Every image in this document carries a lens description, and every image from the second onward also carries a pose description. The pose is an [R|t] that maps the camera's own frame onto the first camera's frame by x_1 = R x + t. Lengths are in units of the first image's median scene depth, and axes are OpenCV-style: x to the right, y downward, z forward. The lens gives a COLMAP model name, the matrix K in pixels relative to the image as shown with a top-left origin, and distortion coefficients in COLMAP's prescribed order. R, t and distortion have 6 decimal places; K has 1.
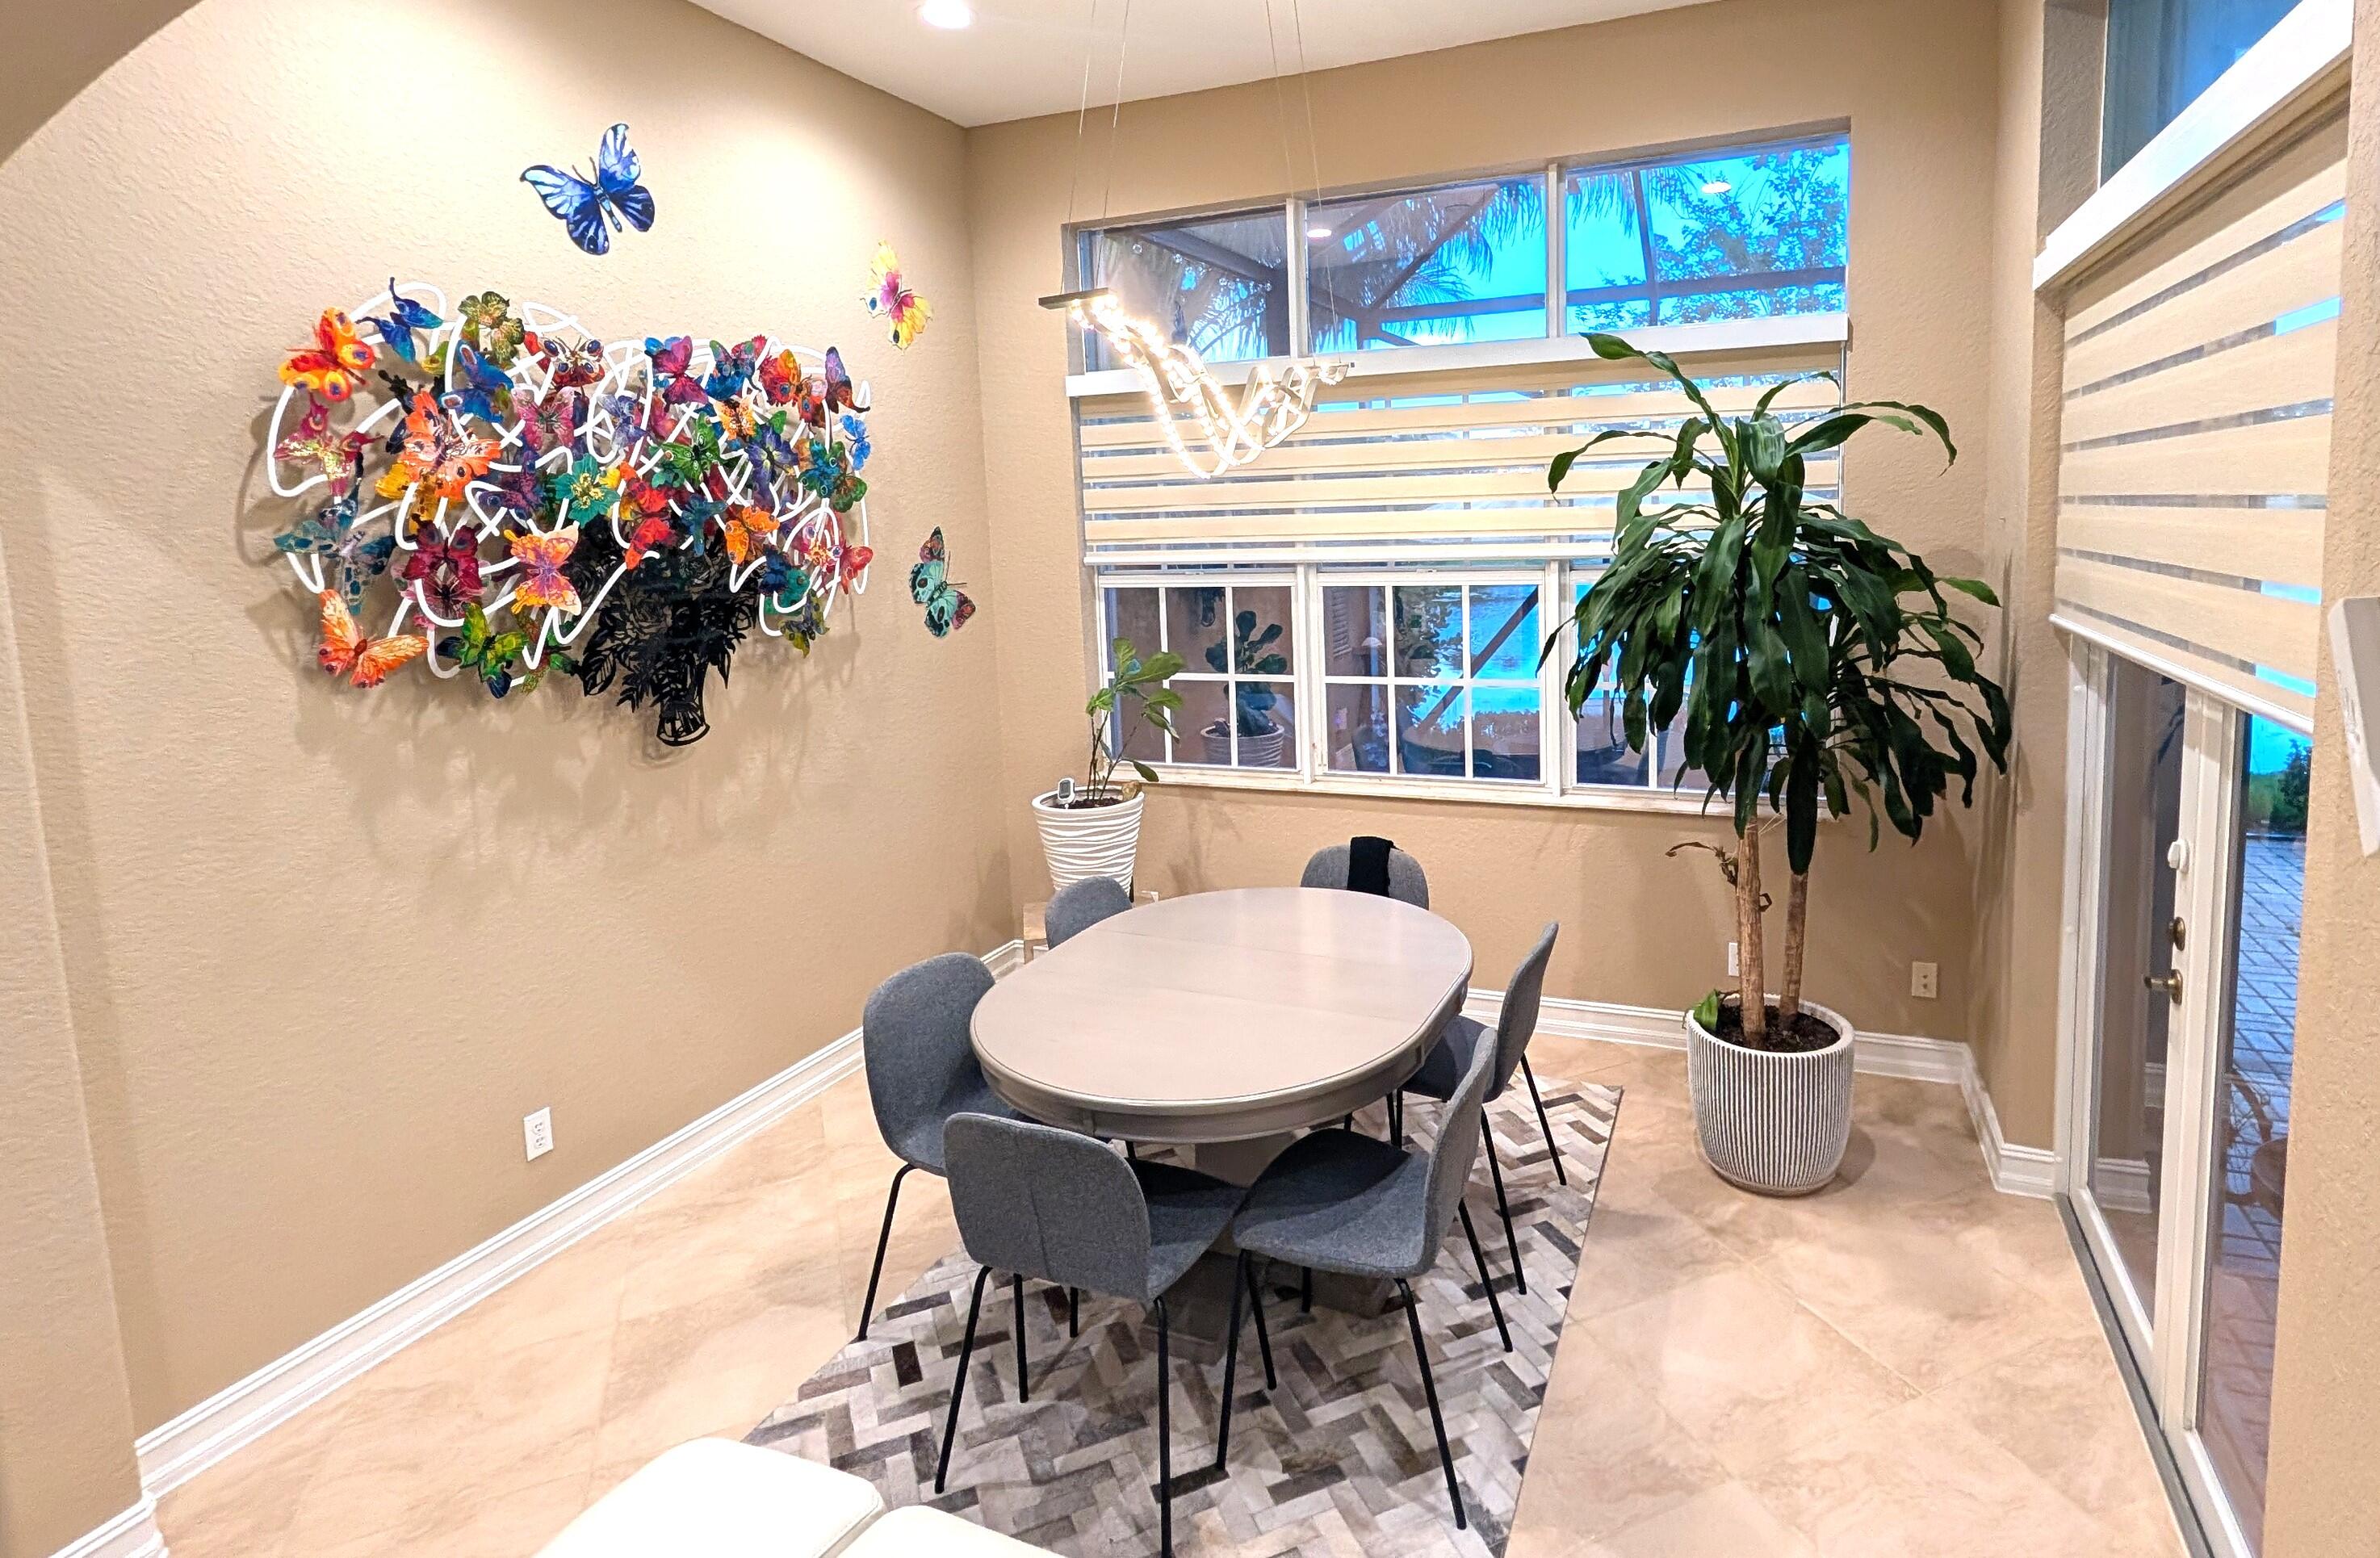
lens RADIAL K [[1236.9, 0, 1298.4], [0, 1236.9, 638.2], [0, 0, 1]] dist [0.001693, -0.000546]
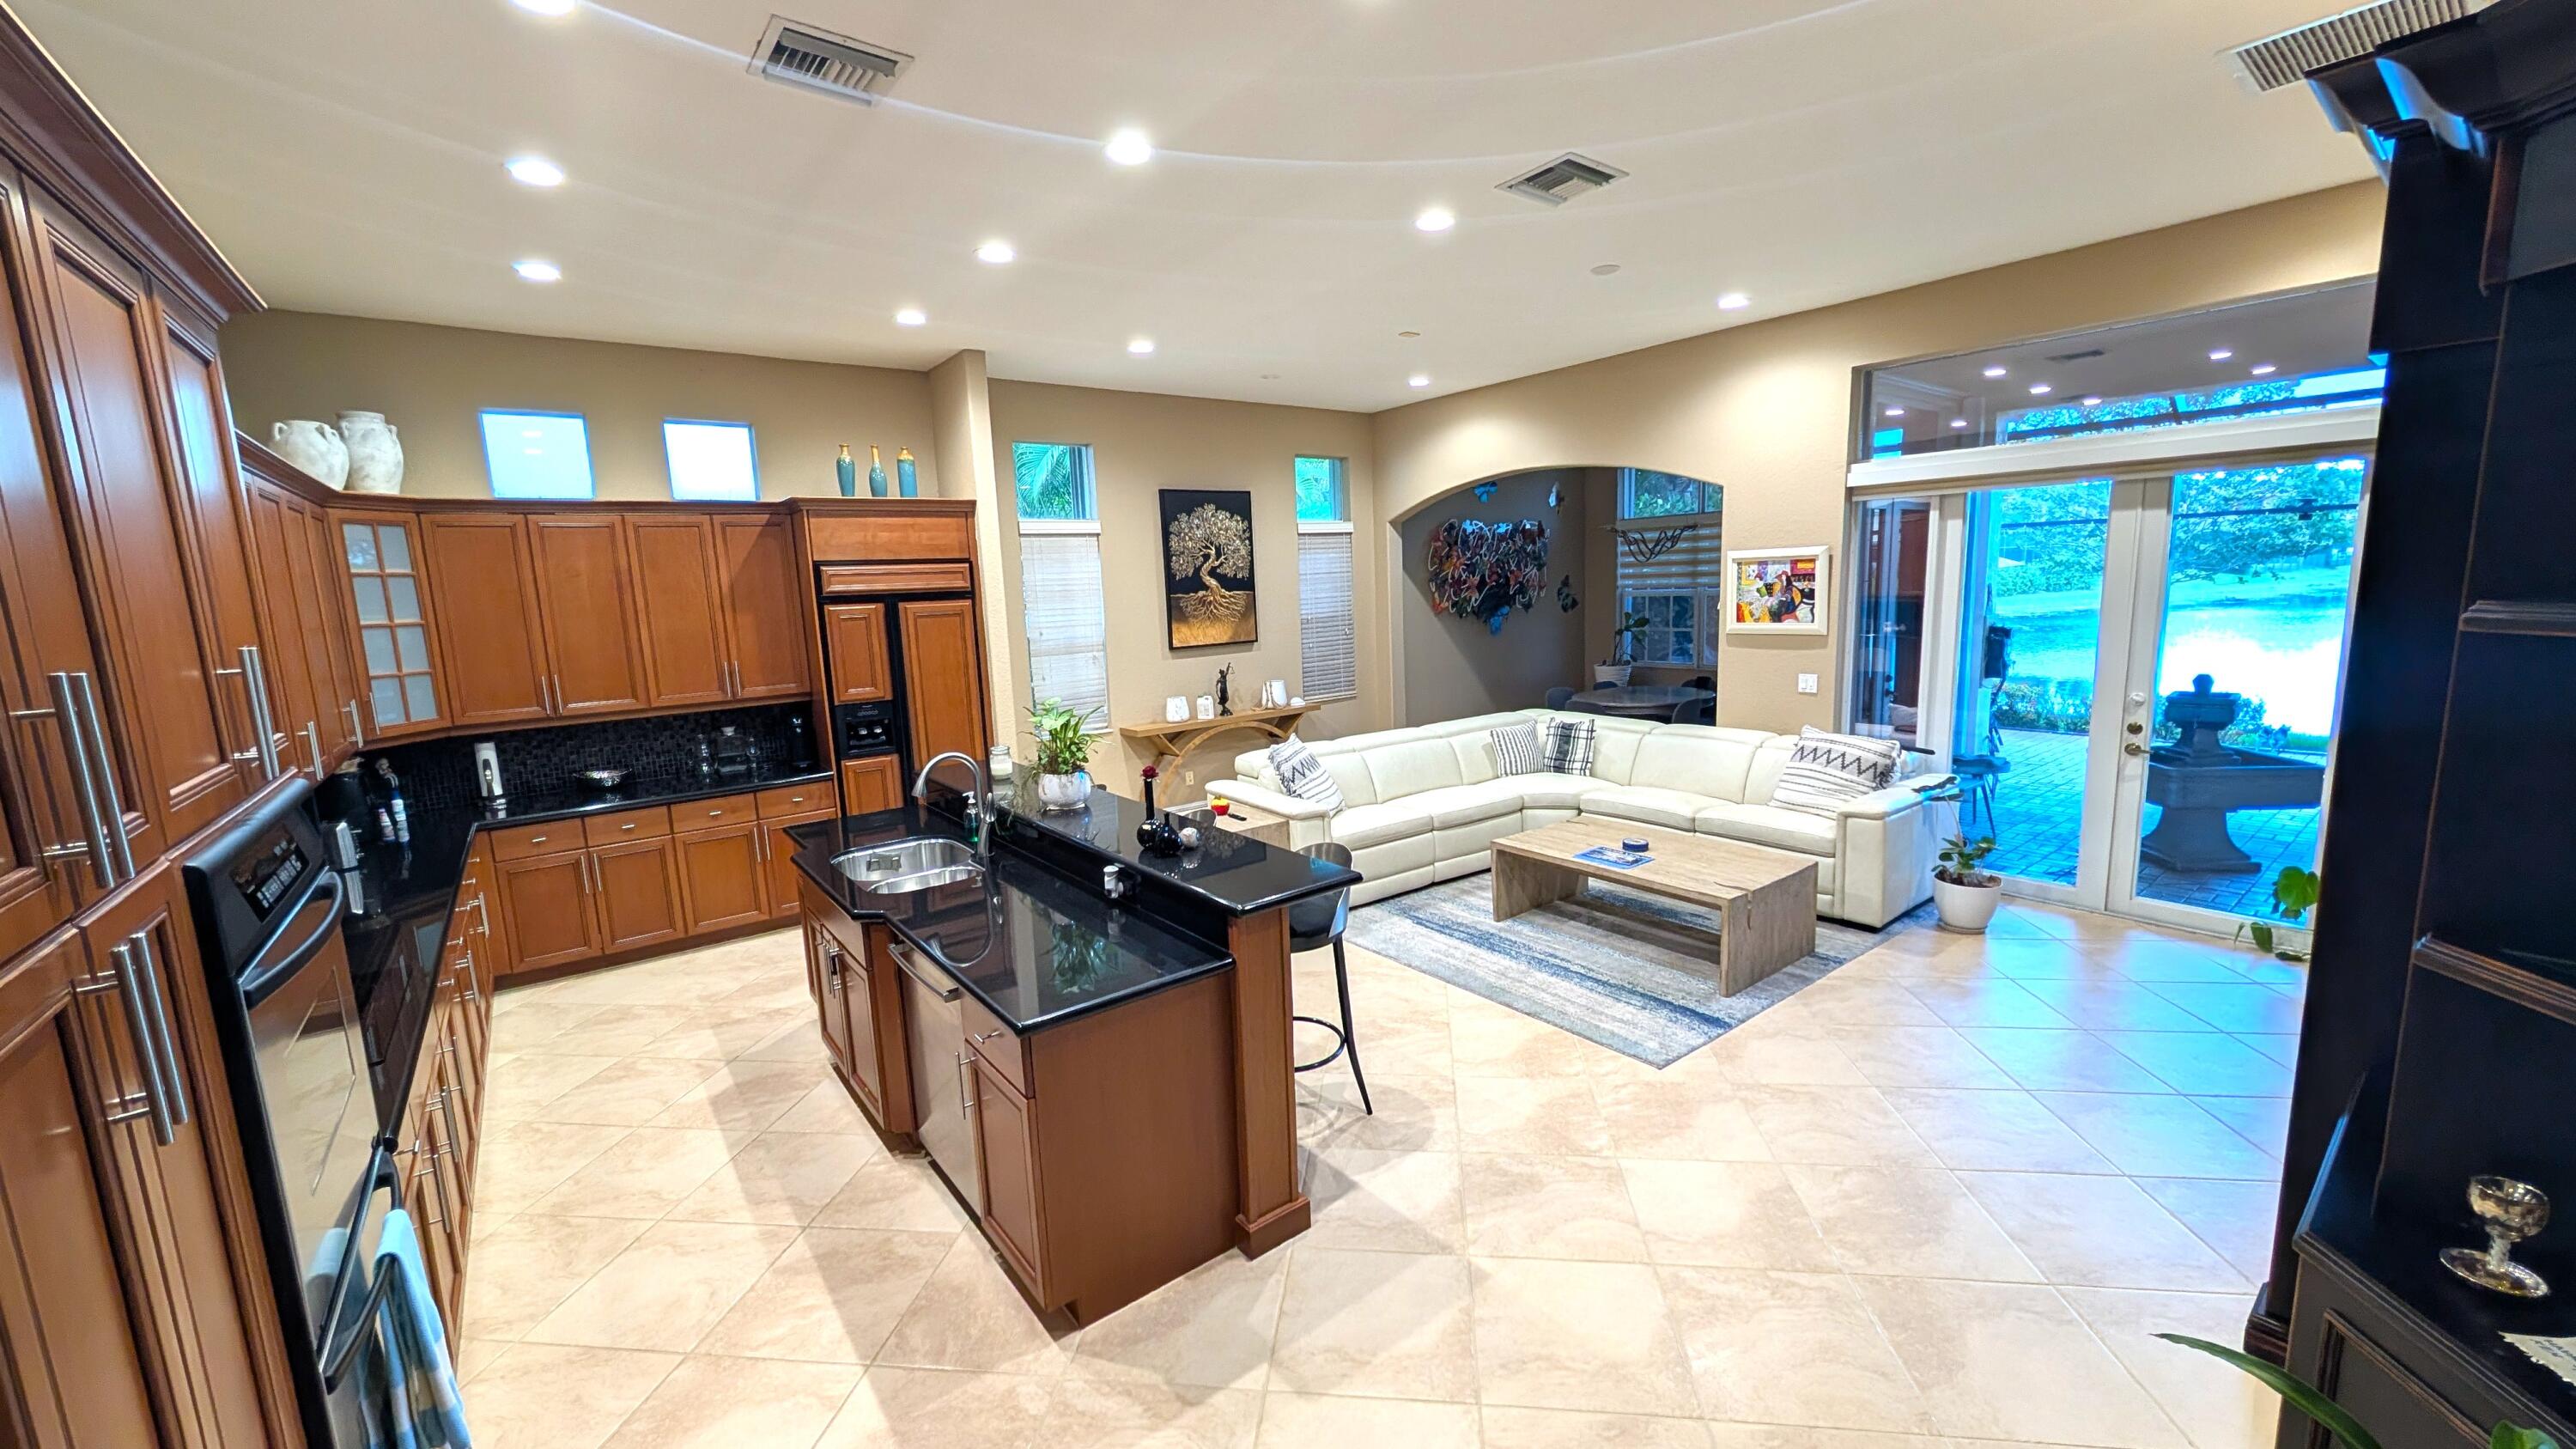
lens RADIAL K [[978.0, 0, 1289.5], [0, 978.0, 726.9], [0, 0, 1]] dist [0.001595, -0.000476]
pose [[0.856625, 0.074294, -0.510562, 0.471395], [-0.038660, 0.996039, 0.080074, 0.144136], [0.514488, -0.048855, 0.856105, -1.783849]]
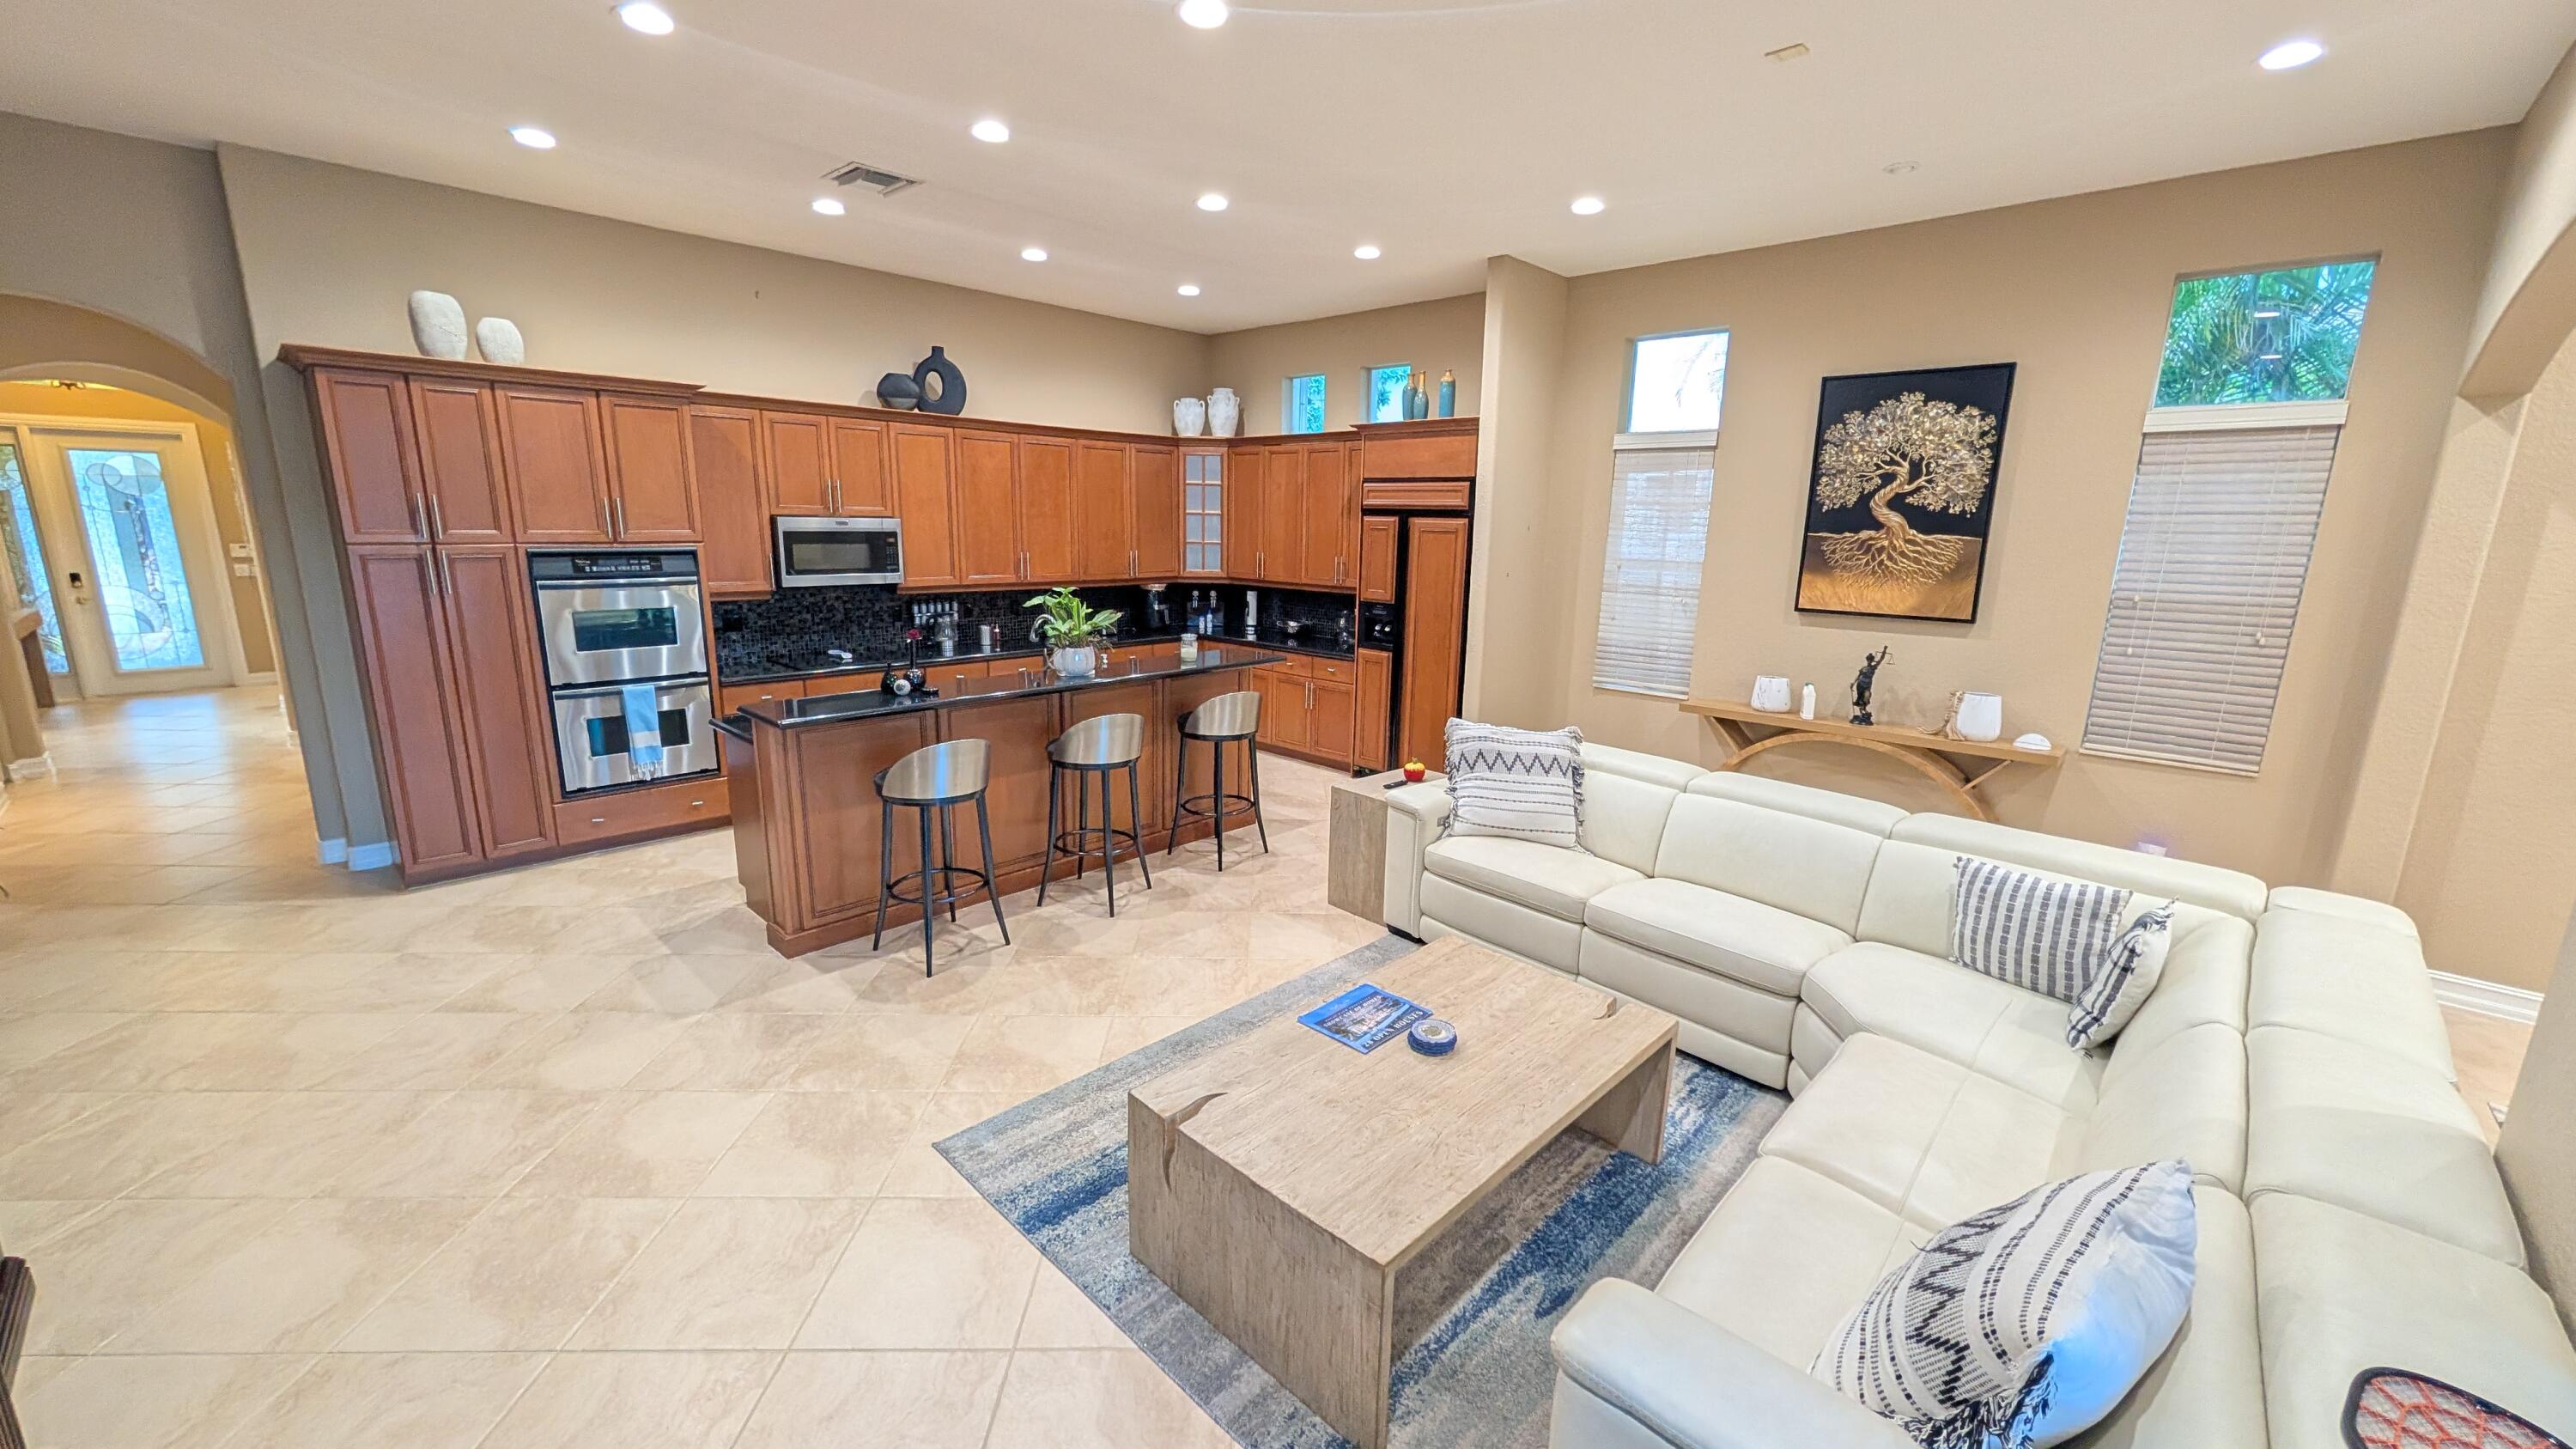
lens RADIAL K [[978.0, 0, 1283.9], [0, 978.0, 722.6], [0, 0, 1]] dist [0.001595, -0.000476]
pose [[-0.383260, 0.213174, -0.898704, 0.856351], [-0.100767, 0.957544, 0.270104, -0.011378], [0.918127, 0.194080, -0.345508, -0.189849]]
